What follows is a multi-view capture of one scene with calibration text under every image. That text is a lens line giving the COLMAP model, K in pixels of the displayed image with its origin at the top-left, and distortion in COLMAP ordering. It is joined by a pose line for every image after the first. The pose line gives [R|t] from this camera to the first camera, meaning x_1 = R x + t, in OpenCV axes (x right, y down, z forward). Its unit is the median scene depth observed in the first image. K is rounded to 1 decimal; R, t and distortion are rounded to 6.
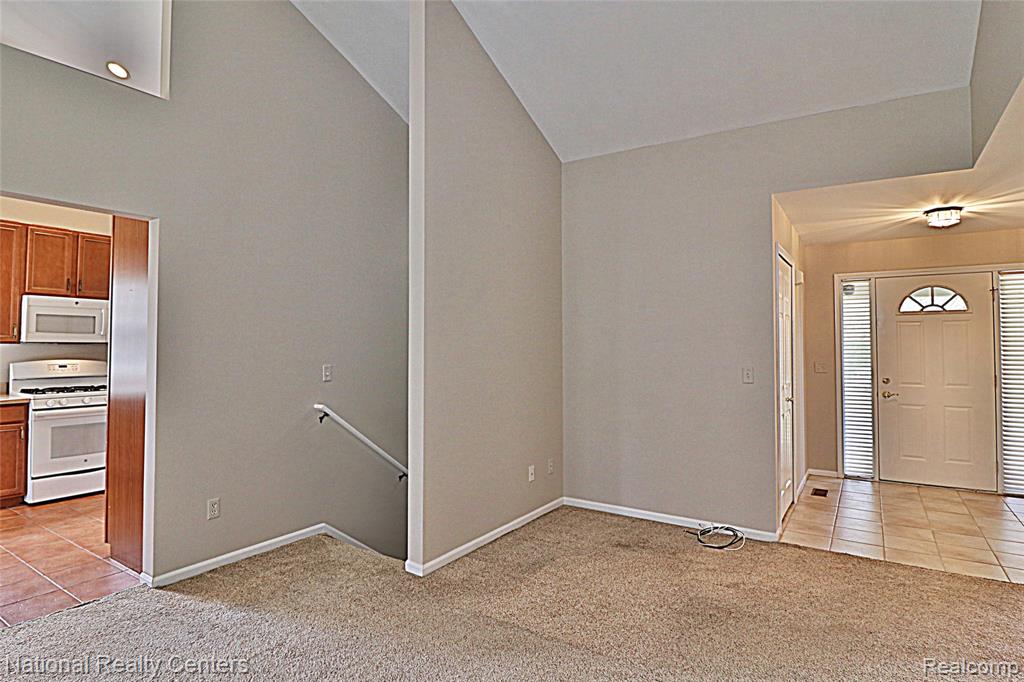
lens RADIAL K [[545.3, 0, 508.4], [0, 545.3, 336.3], [0, 0, 1]] dist [-0.001625, -0.006352]
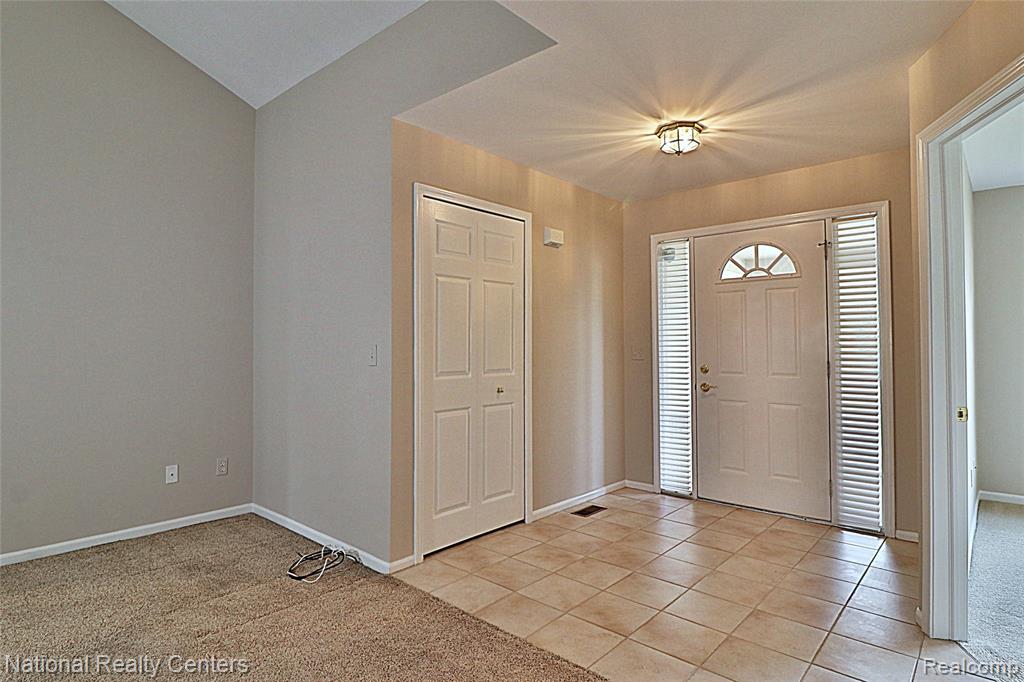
lens RADIAL K [[545.3, 0, 513.2], [0, 545.3, 337.8], [0, 0, 1]] dist [-0.001625, -0.006352]
pose [[0.986508, -0.007699, -0.163534, 0.573655], [0.009037, 0.999931, 0.007442, 0.029509], [0.163465, -0.008820, 0.986510, 0.201382]]
